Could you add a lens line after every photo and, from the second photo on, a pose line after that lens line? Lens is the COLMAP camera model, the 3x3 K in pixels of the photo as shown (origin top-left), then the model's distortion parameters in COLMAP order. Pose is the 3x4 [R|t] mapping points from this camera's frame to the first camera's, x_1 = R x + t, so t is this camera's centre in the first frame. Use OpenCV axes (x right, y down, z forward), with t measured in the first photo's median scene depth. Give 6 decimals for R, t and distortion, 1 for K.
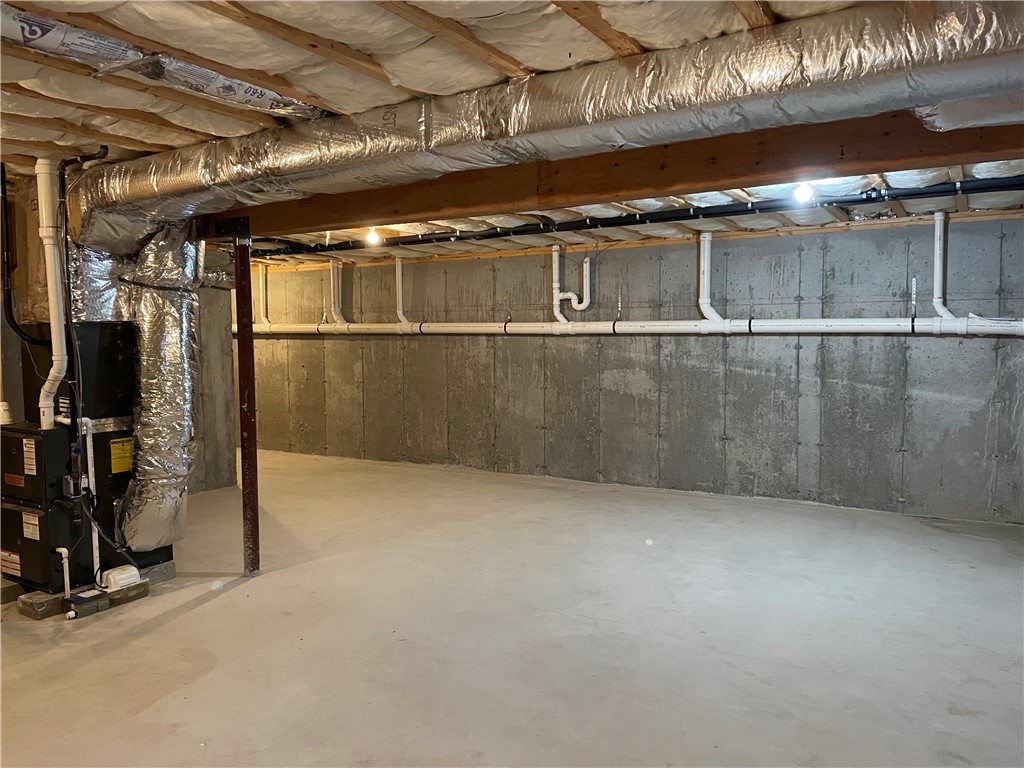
lens RADIAL K [[769.2, 0, 512.0], [0, 769.2, 384.0], [0, 0, 1]] dist [0.095188, -0.122738]
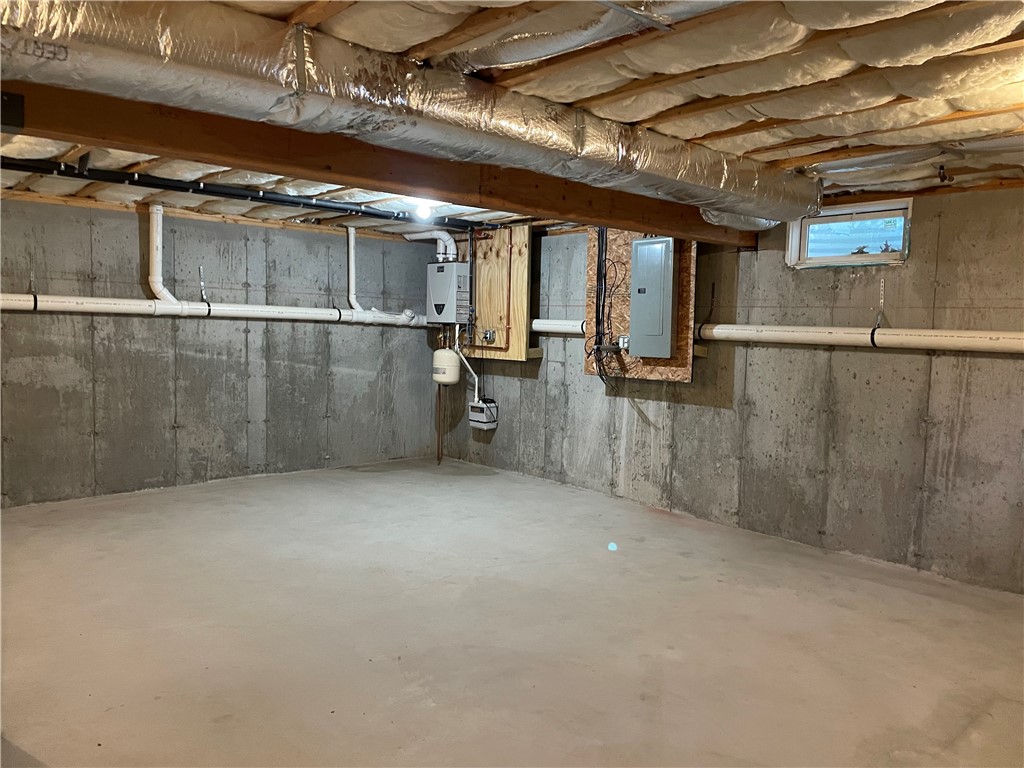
lens RADIAL K [[769.2, 0, 512.0], [0, 769.2, 384.0], [0, 0, 1]] dist [0.095188, -0.122738]
pose [[0.291292, -0.058527, 0.954842, -0.539689], [0.034211, 0.998126, 0.050743, -0.016925], [-0.956022, 0.017885, 0.292749, 0.345118]]
